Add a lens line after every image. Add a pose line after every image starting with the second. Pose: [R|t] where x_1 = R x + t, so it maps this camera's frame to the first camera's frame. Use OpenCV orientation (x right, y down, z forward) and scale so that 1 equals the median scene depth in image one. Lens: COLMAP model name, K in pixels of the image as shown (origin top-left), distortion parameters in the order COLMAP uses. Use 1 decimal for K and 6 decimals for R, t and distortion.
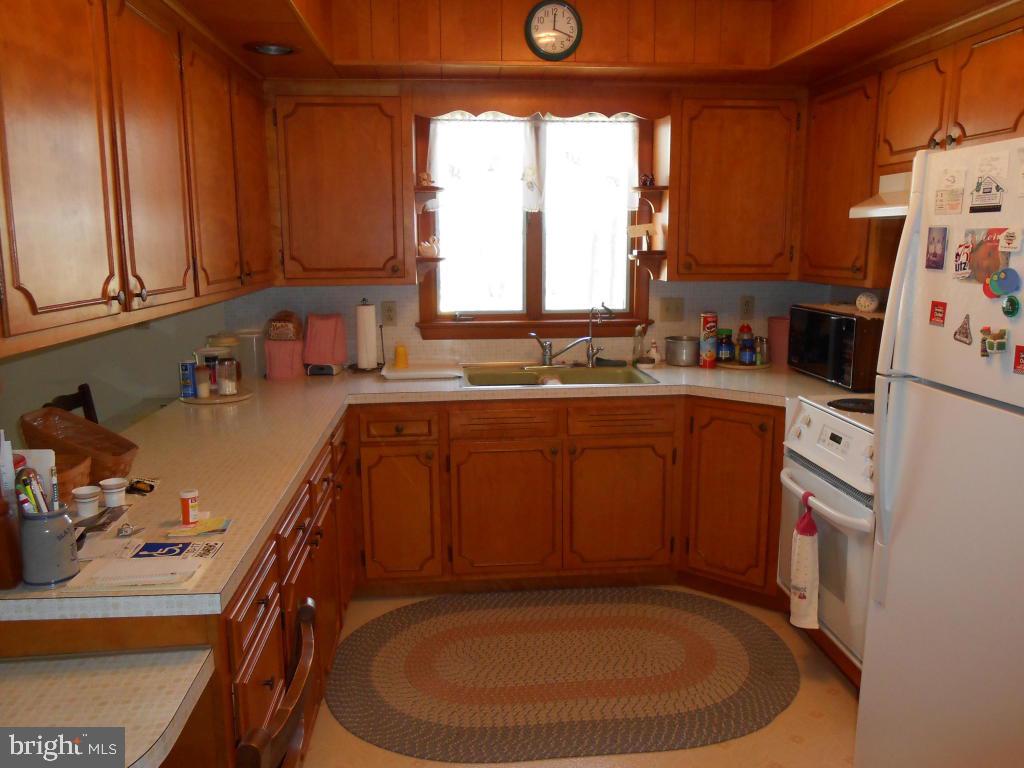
lens RADIAL K [[790.4, 0, 513.3], [0, 790.4, 382.8], [0, 0, 1]] dist [-0.046615, 0.047551]
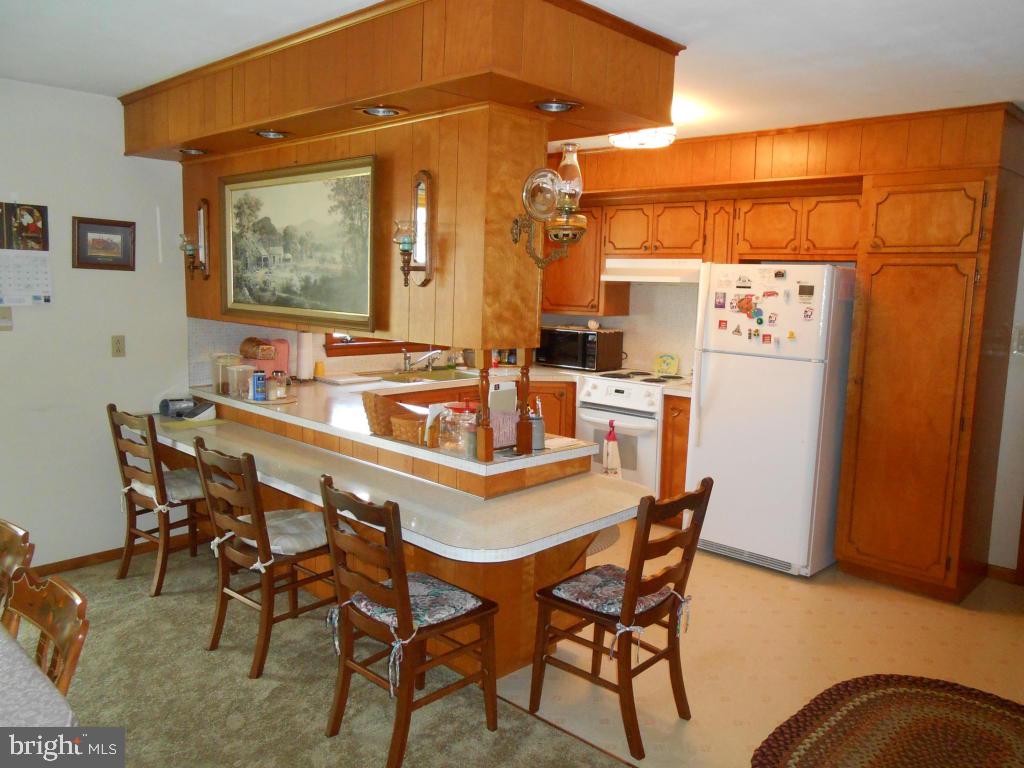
lens RADIAL K [[790.4, 0, 516.8], [0, 790.4, 382.2], [0, 0, 1]] dist [-0.046615, 0.047551]
pose [[0.745945, -0.060891, 0.663218, -0.905901], [0.089158, 0.995978, -0.008836, 0.034290], [-0.660013, 0.065722, 0.748374, -0.268671]]
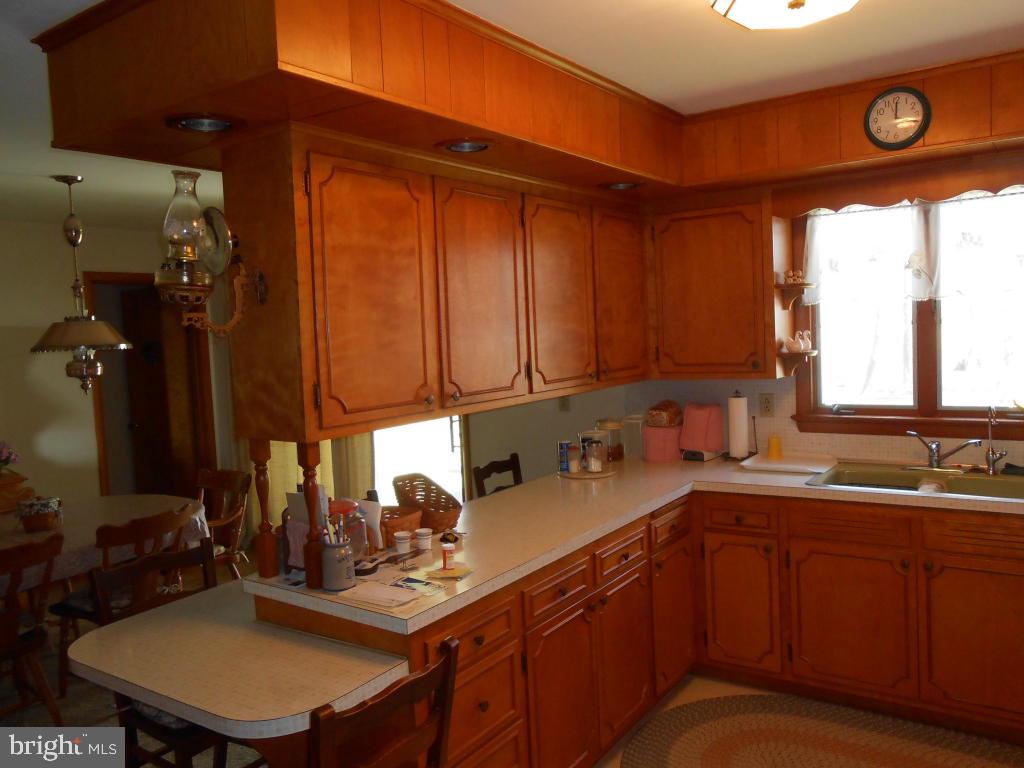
lens RADIAL K [[790.4, 0, 517.5], [0, 790.4, 385.5], [0, 0, 1]] dist [-0.046615, 0.047551]
pose [[0.772117, 0.017627, -0.635236, 0.279683], [-0.072072, 0.995595, -0.059976, -0.032475], [0.631381, 0.092092, 0.769985, 0.003798]]
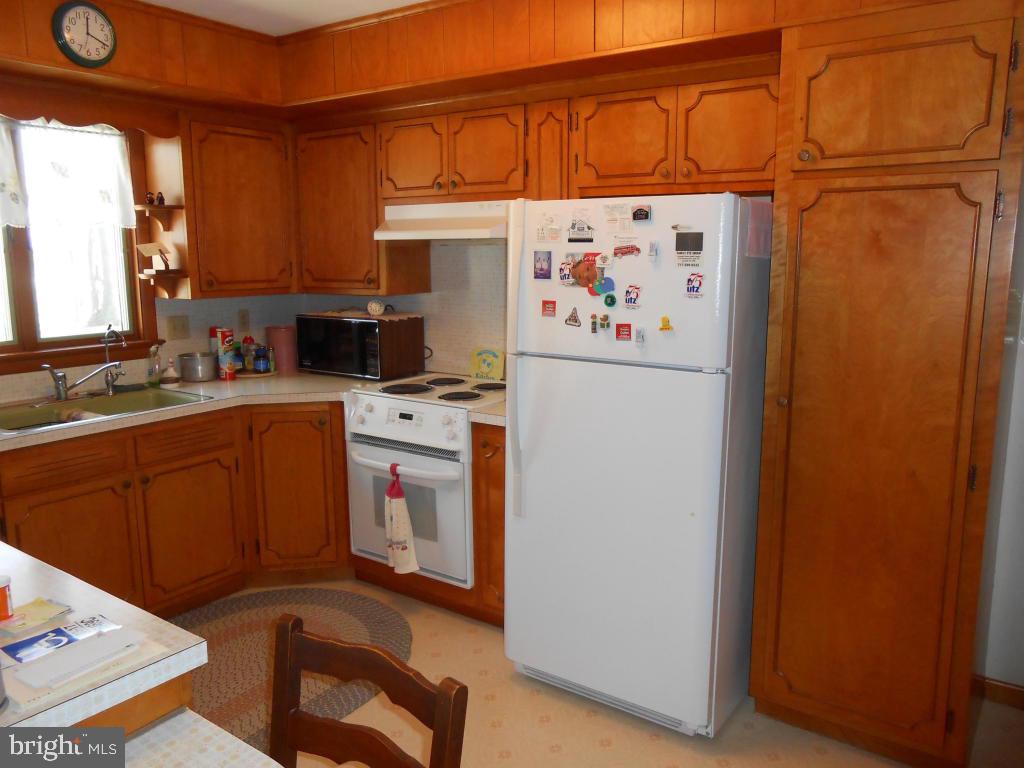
lens RADIAL K [[790.4, 0, 518.2], [0, 790.4, 386.9], [0, 0, 1]] dist [-0.046615, 0.047551]
pose [[0.642435, -0.127517, 0.755657, -0.340954], [0.135678, 0.989408, 0.051614, -0.013279], [-0.754234, 0.069367, 0.652931, 0.033654]]
